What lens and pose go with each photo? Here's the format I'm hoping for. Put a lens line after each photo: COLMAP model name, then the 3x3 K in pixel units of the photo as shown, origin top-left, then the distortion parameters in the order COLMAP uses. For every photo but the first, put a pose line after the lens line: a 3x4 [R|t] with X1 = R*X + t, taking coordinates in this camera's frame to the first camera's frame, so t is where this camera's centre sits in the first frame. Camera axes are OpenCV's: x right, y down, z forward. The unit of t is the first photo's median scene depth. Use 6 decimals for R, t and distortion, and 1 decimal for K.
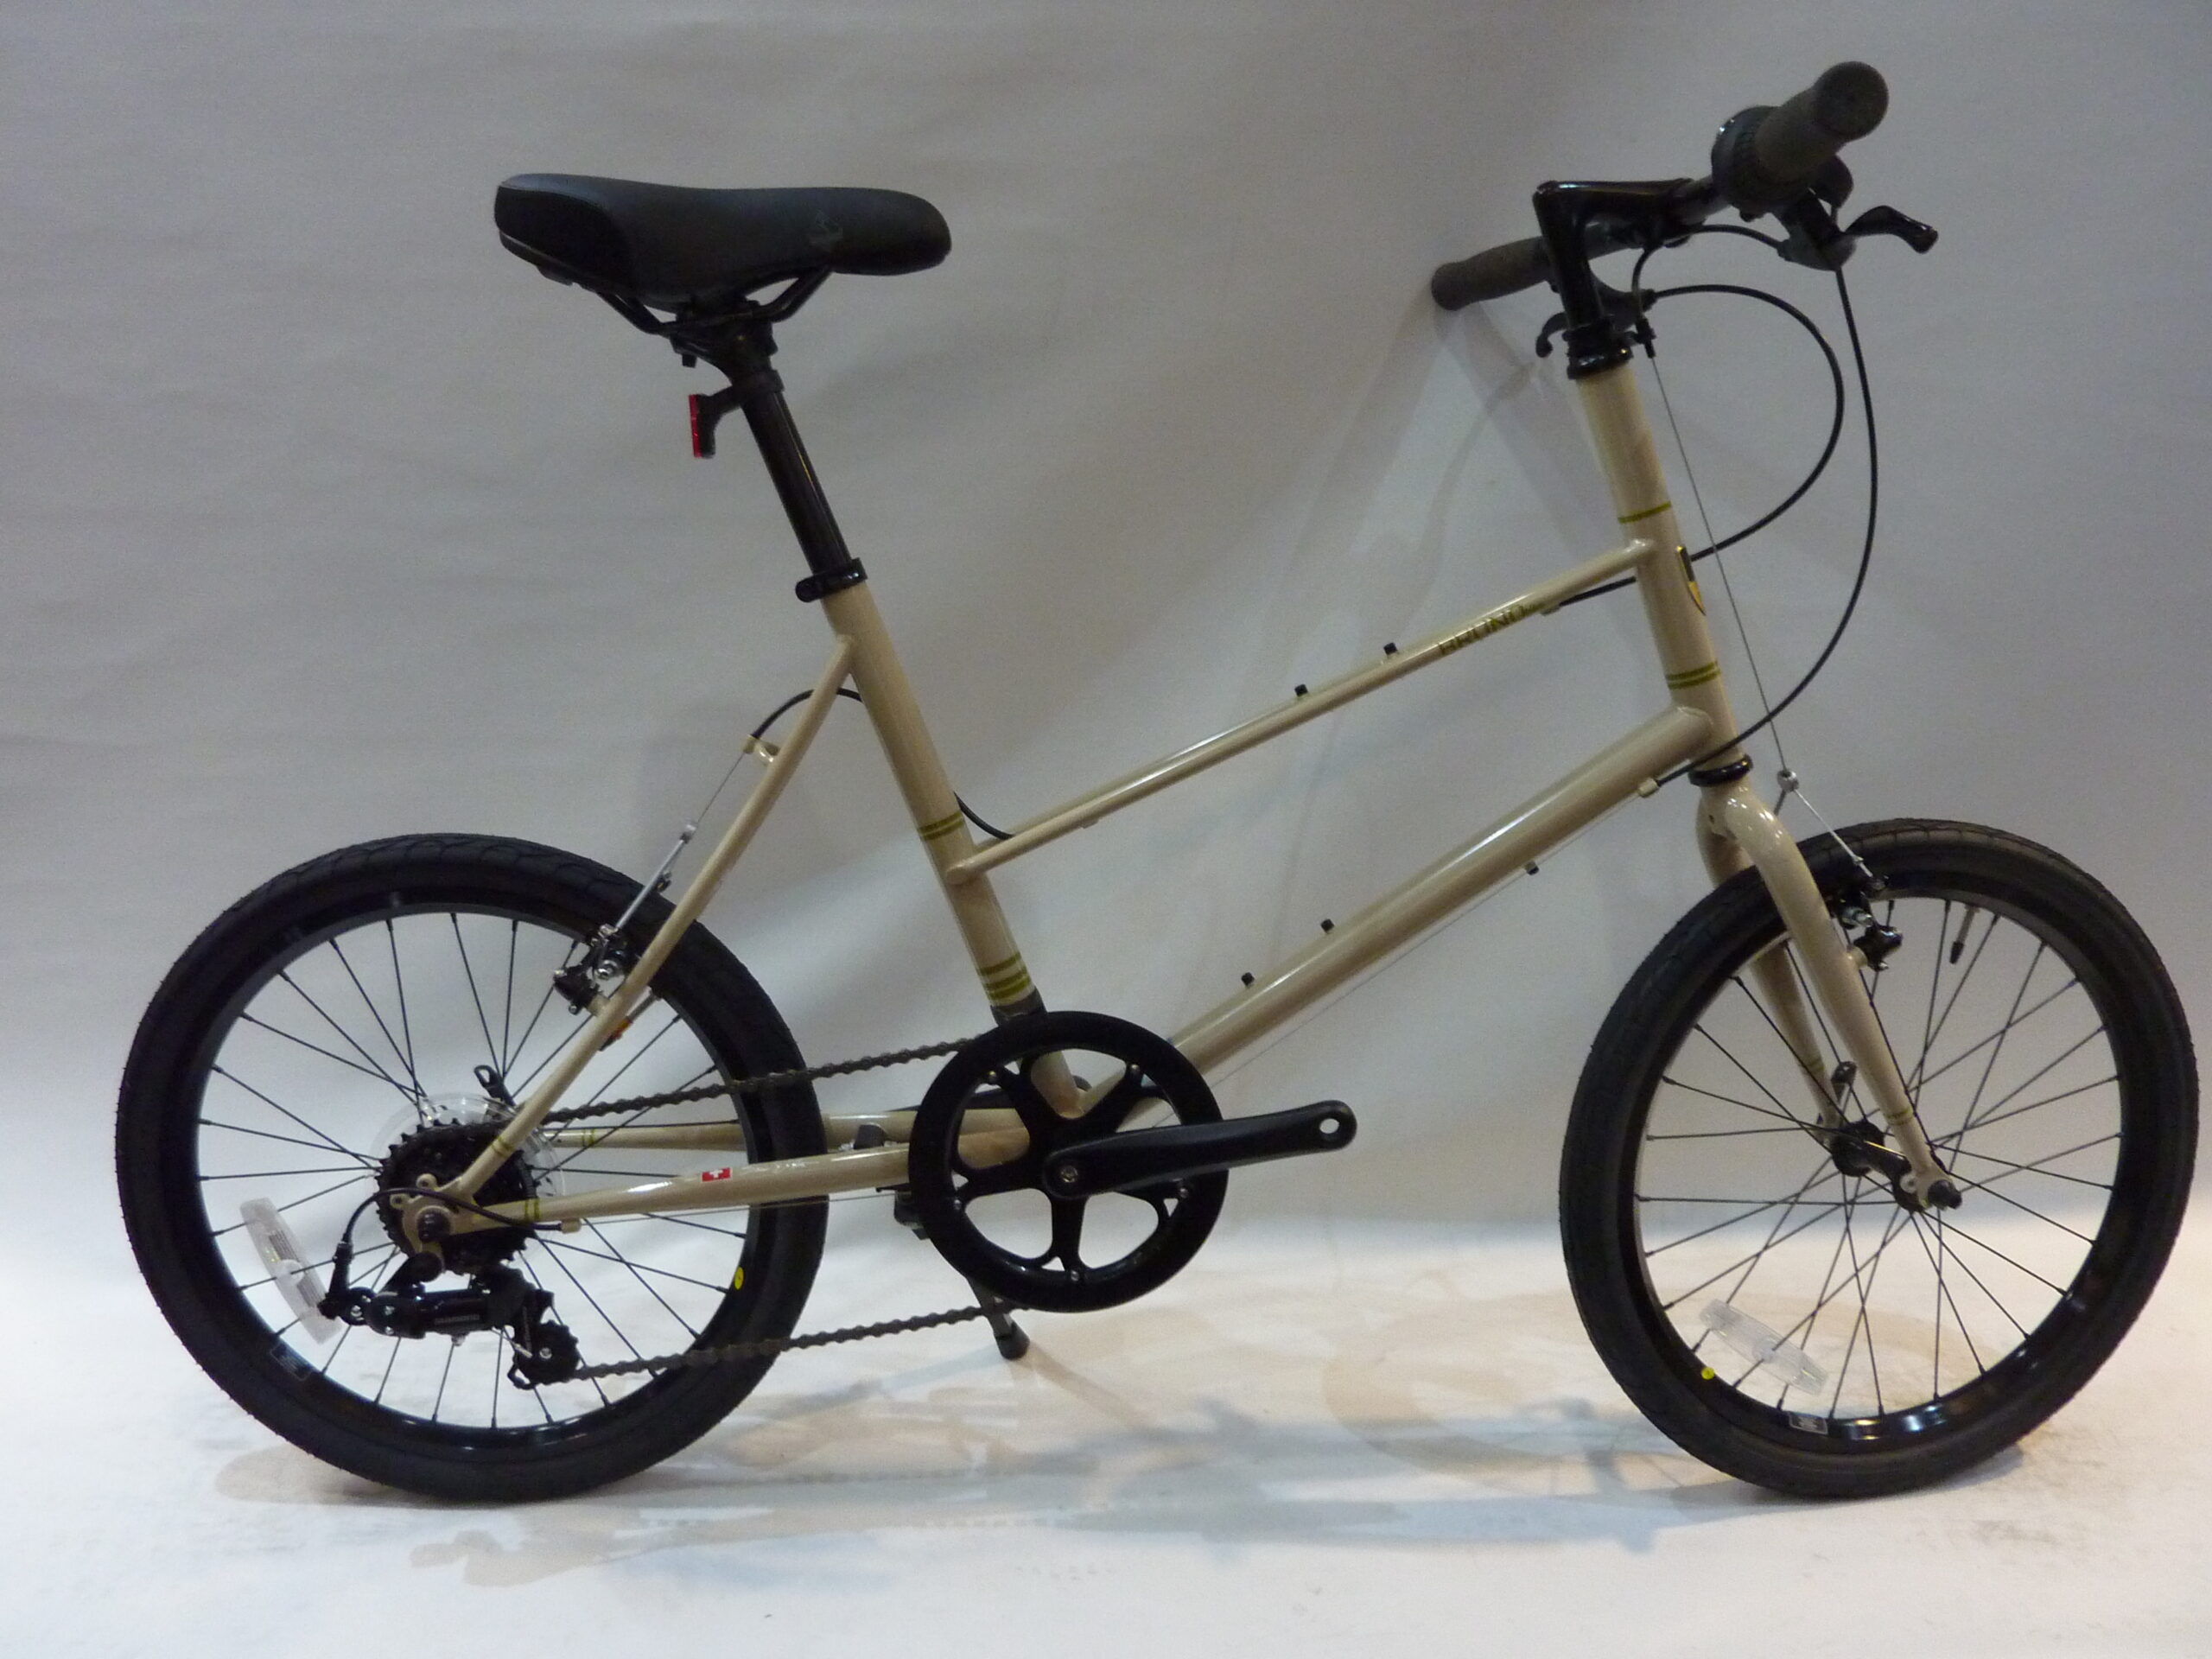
lens RADIAL K [[1695.3, 0, 1100.8], [0, 1695.3, 829.2], [0, 0, 1]] dist [-0.018397, -0.023584]
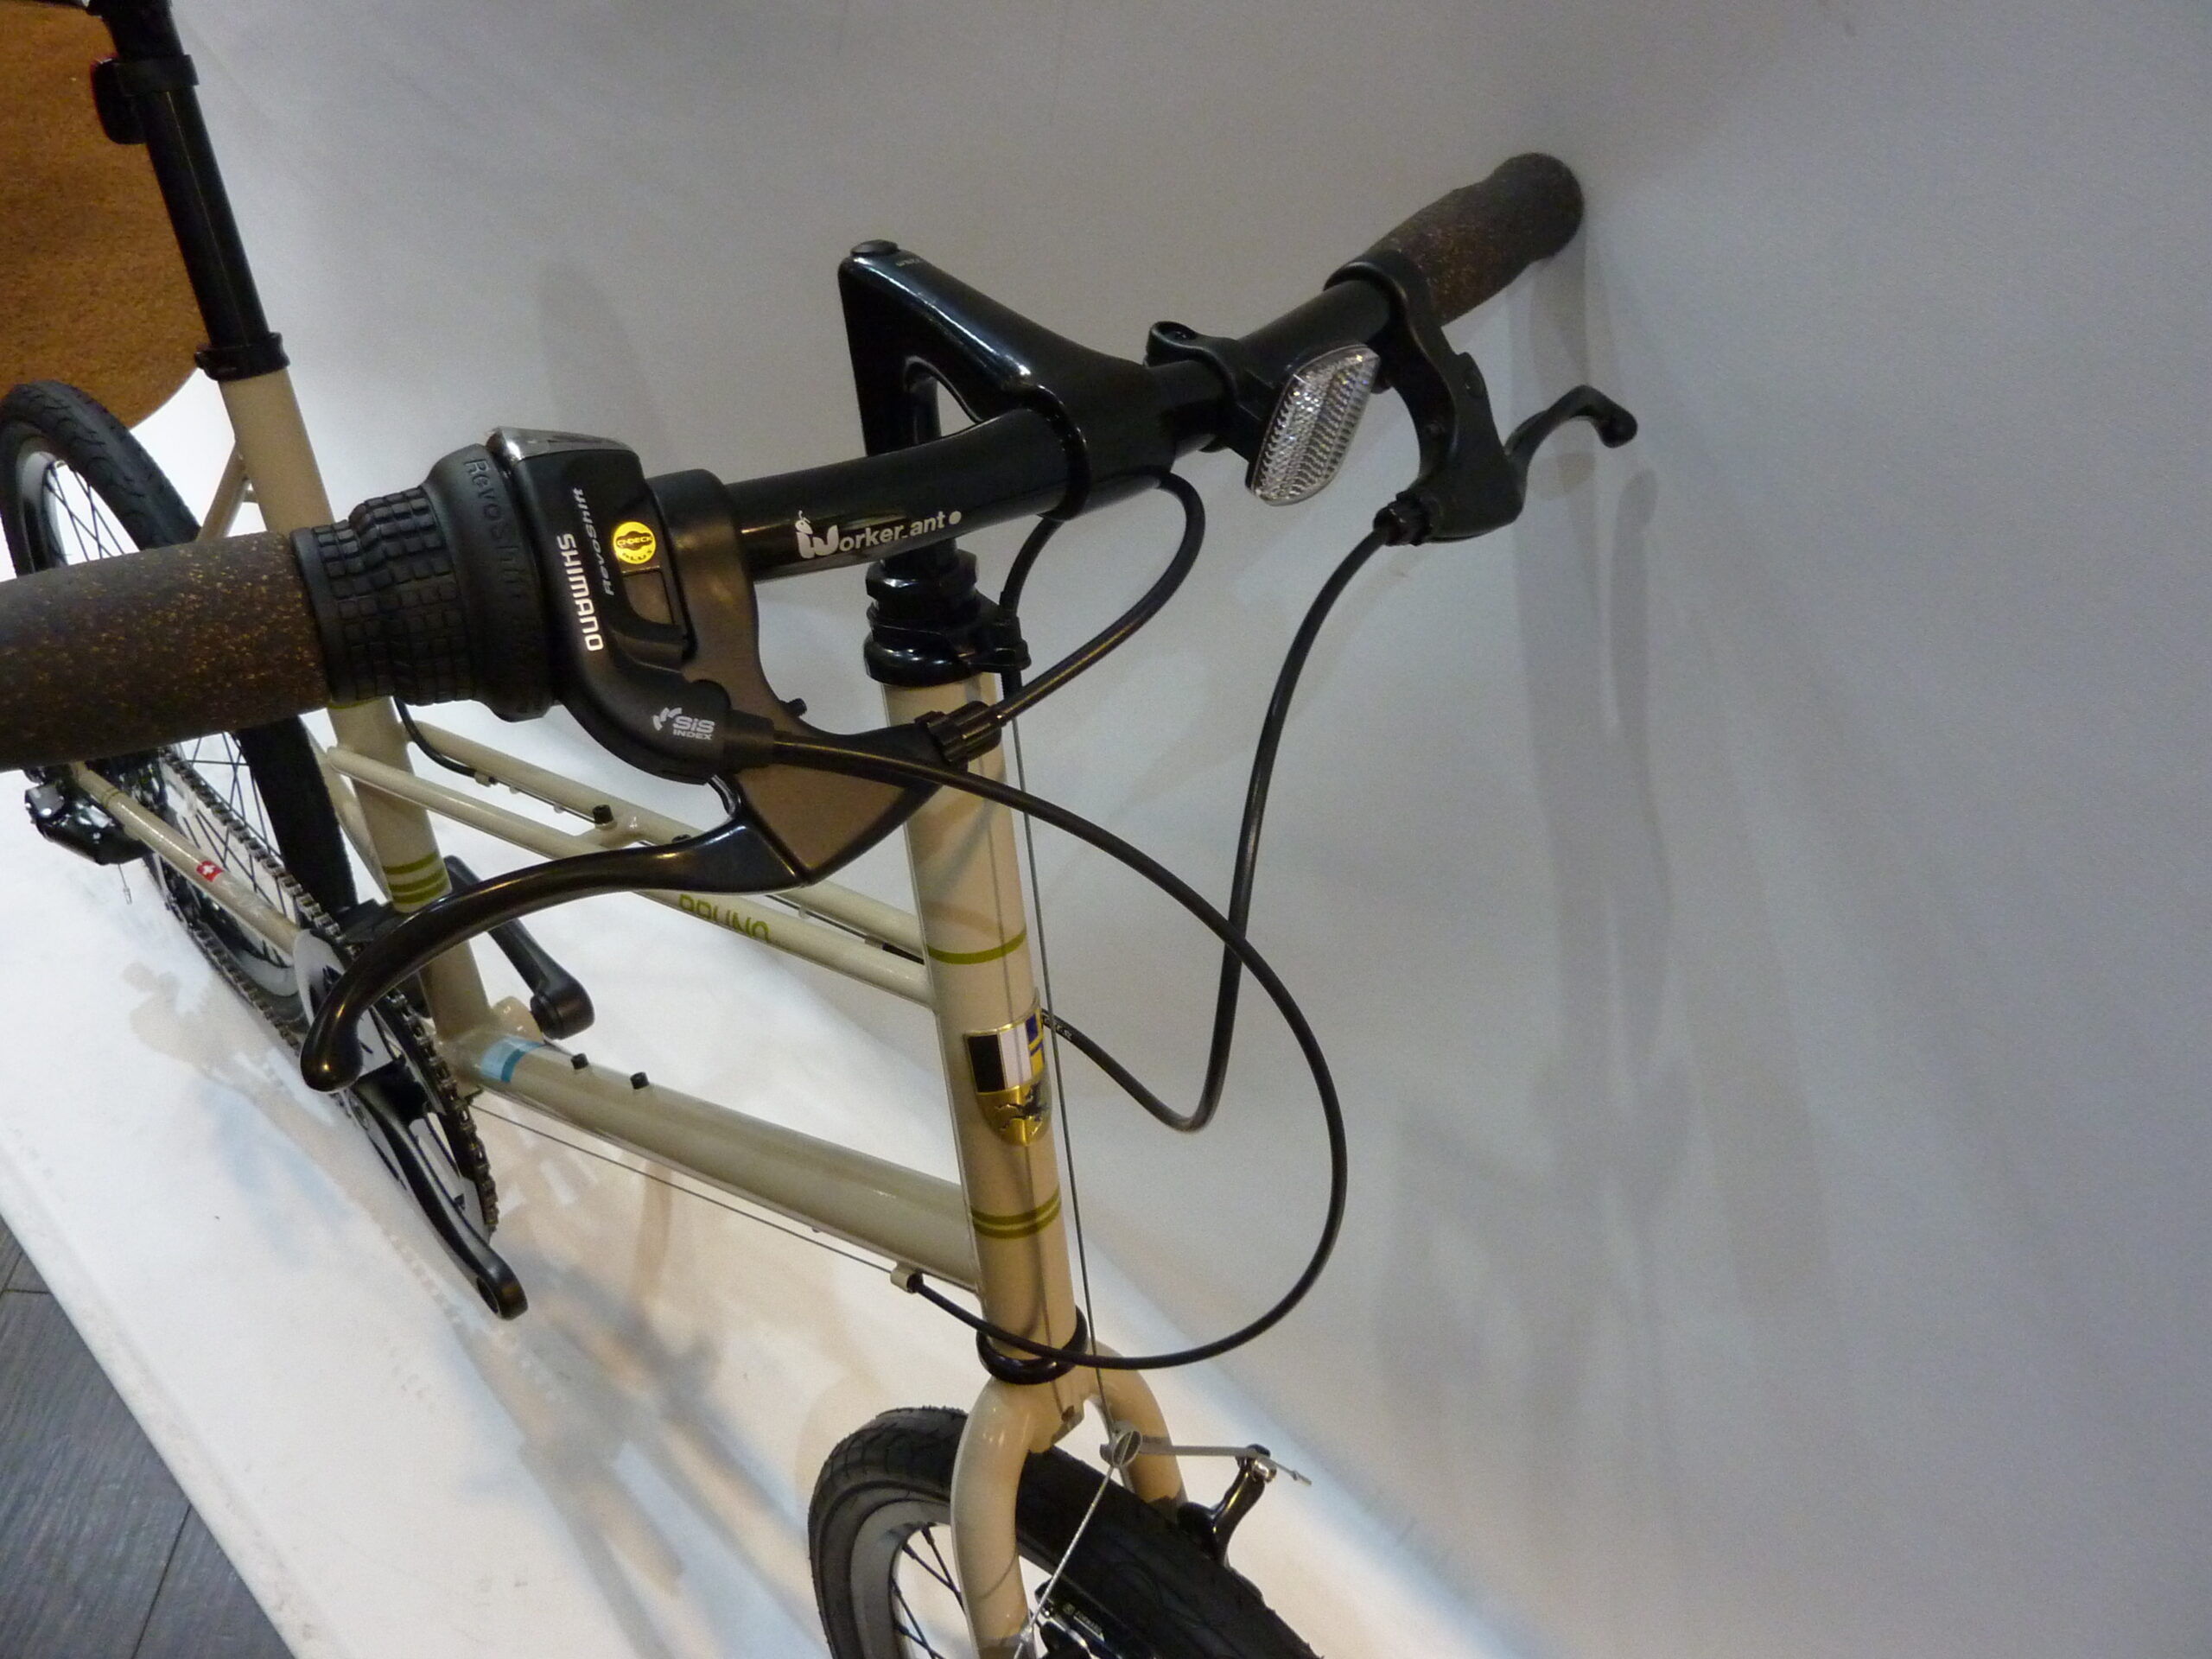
lens RADIAL K [[1695.3, 0, 1086.6], [0, 1695.3, 829.5], [0, 0, 1]] dist [-0.018397, -0.023584]
pose [[0.690164, 0.566458, -0.450332, 0.529742], [-0.301366, 0.790758, 0.532805, -0.471649], [0.657915, -0.232008, 0.716464, 0.636551]]
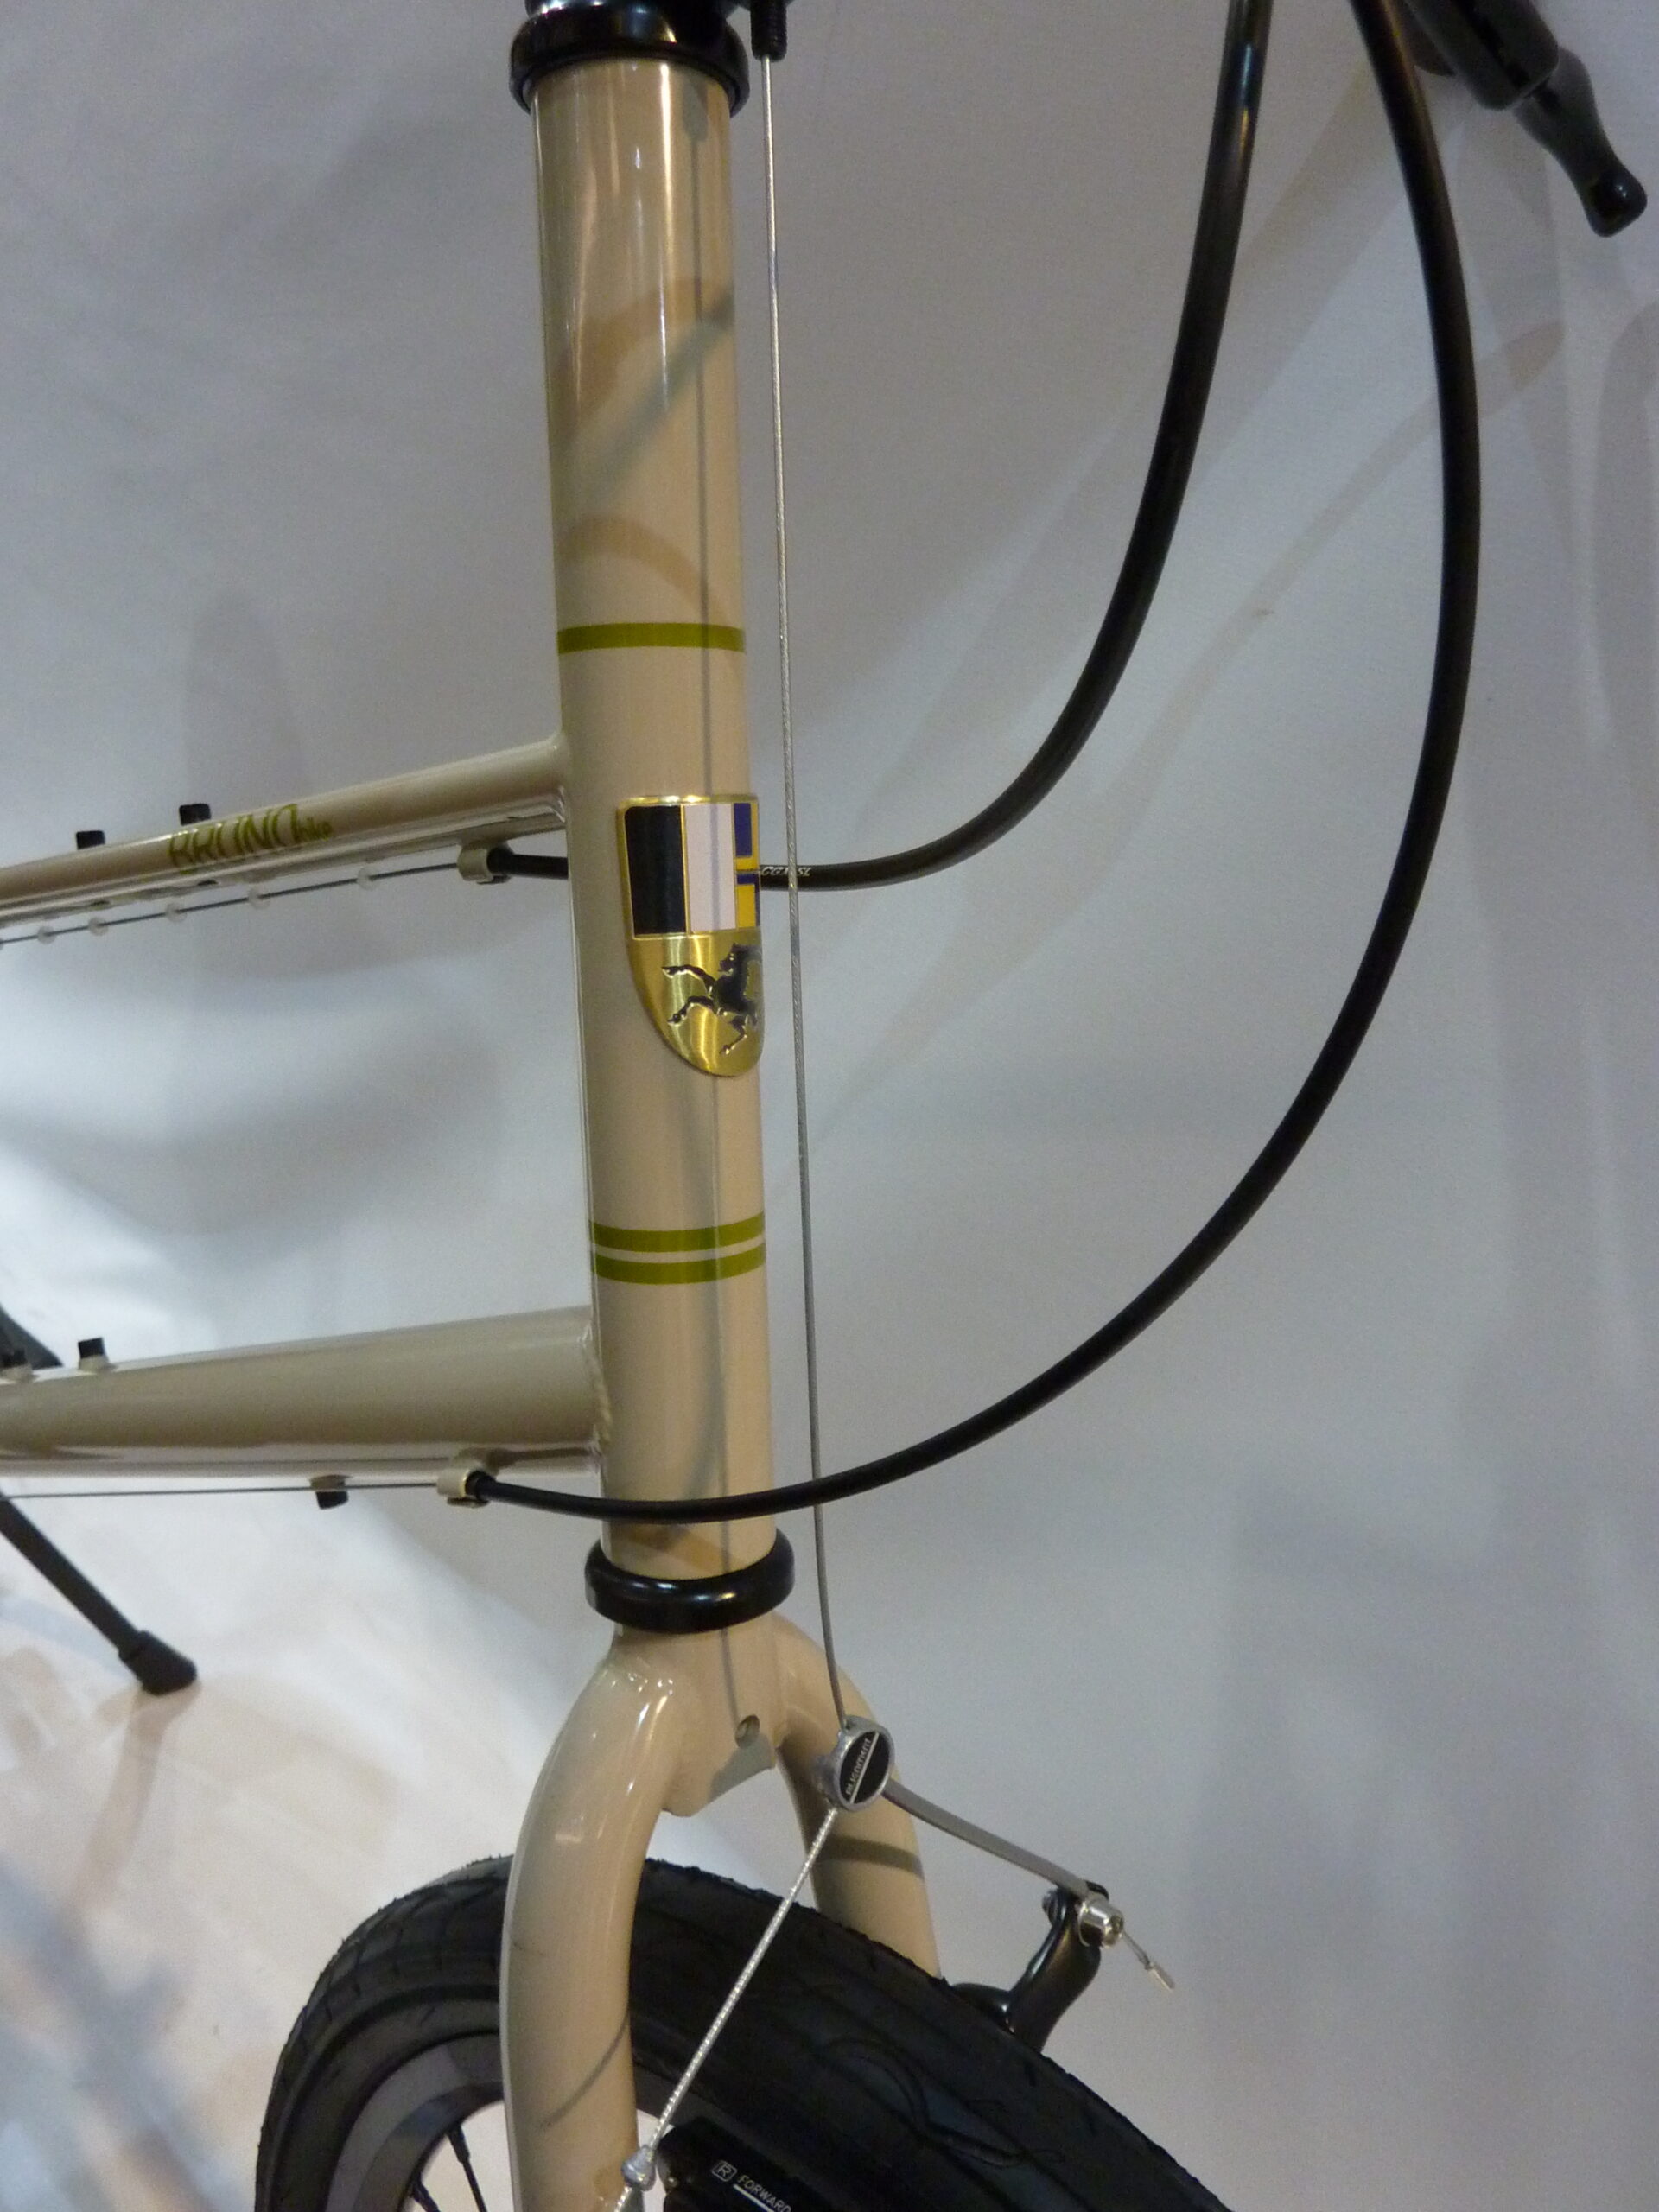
lens RADIAL K [[1695.3, 0, 835.6], [0, 1695.3, 1100.9], [0, 0, 1]] dist [-0.018397, -0.023584]
pose [[0.691550, 0.430556, -0.579983, 0.515639], [-0.366872, 0.901022, 0.231439, -0.187247], [0.622225, 0.052728, 0.781061, 0.765632]]
